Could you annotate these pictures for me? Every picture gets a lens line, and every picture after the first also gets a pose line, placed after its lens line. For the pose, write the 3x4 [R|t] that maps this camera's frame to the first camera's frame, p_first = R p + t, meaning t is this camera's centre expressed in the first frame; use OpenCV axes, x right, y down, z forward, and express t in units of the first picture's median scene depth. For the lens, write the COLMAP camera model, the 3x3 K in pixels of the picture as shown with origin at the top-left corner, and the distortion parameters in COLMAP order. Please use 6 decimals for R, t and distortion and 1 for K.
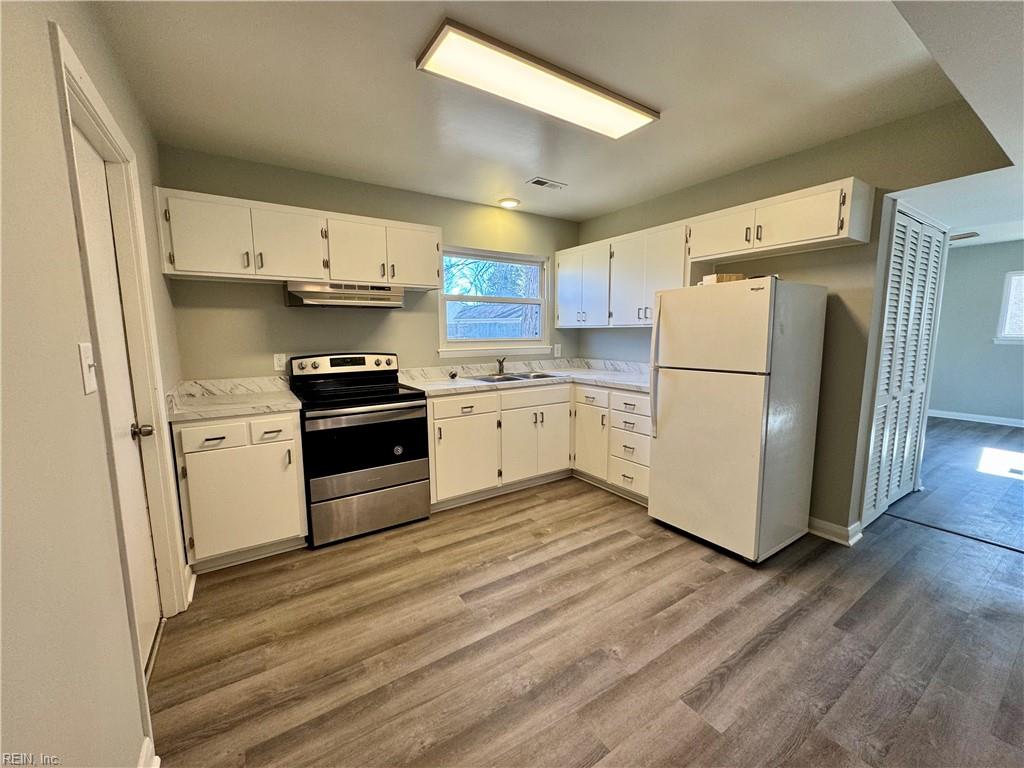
lens RADIAL K [[407.9, 0, 512.0], [0, 407.9, 384.0], [0, 0, 1]] dist [-0.000516, -0.000234]
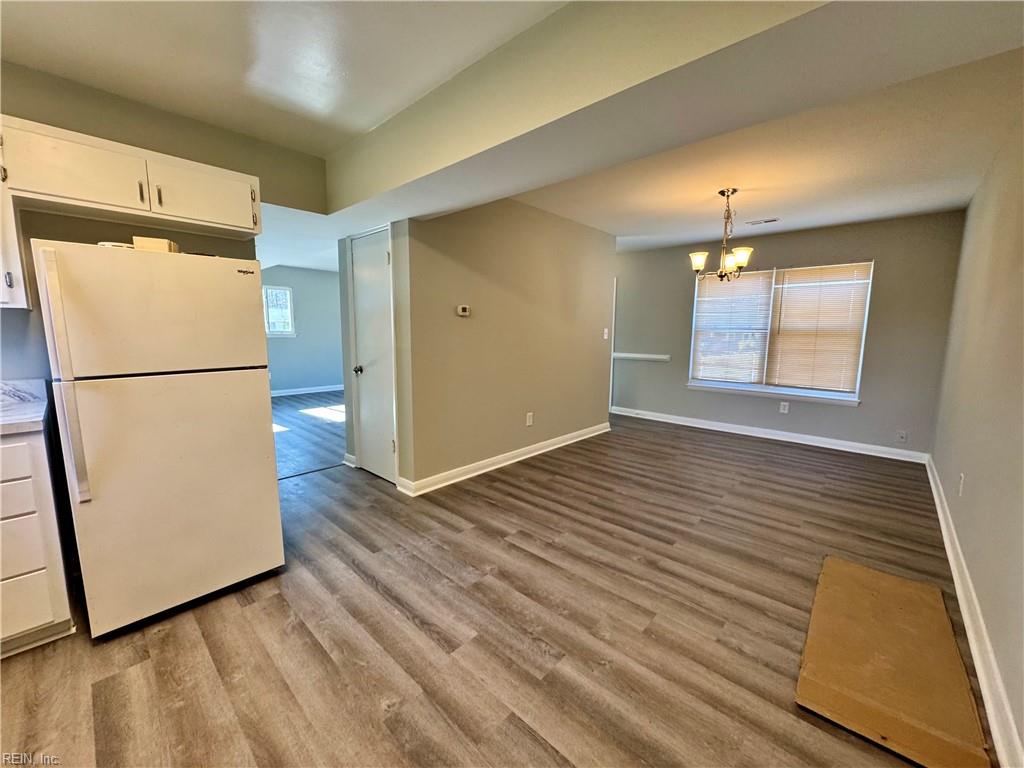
lens RADIAL K [[407.9, 0, 512.0], [0, 407.9, 384.0], [0, 0, 1]] dist [-0.000516, -0.000234]
pose [[-0.240657, -0.119788, 0.963190, -0.358845], [0.116501, 0.981616, 0.151188, -0.053403], [-0.963593, 0.148597, -0.222277, 0.582483]]
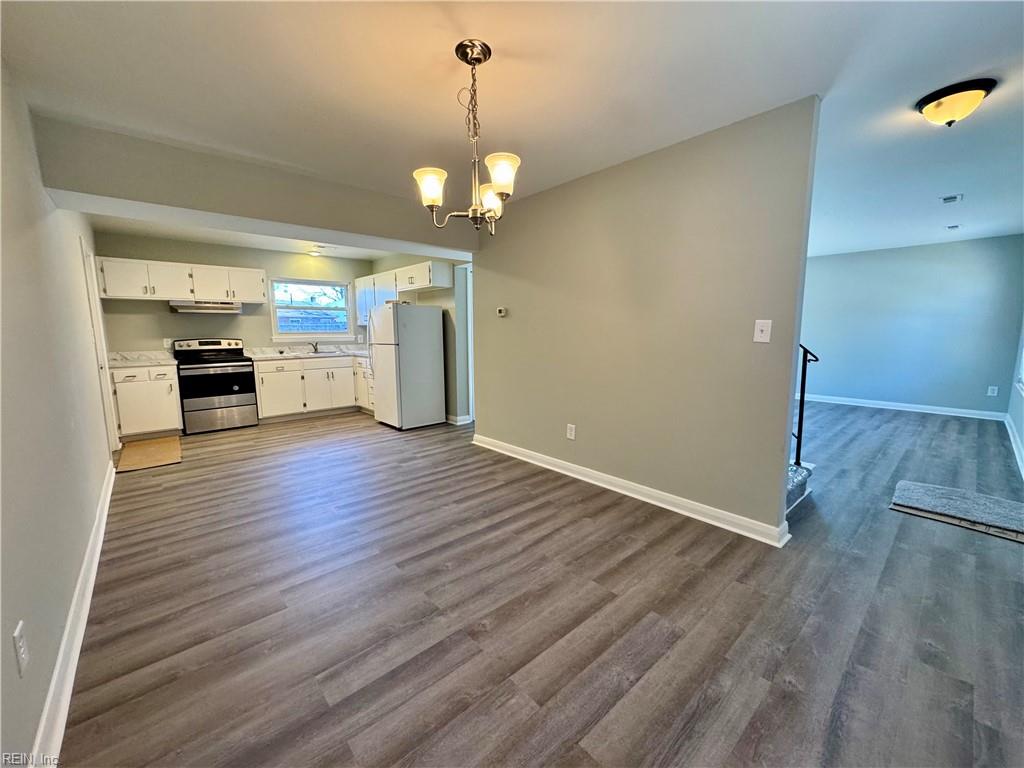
lens RADIAL K [[407.9, 0, 512.0], [0, 407.9, 384.0], [0, 0, 1]] dist [-0.000516, -0.000234]
pose [[0.989184, -0.018011, 0.145567, 0.812307], [0.017360, 0.999833, 0.005739, 0.172167], [-0.145646, -0.003150, 0.989332, -1.218687]]
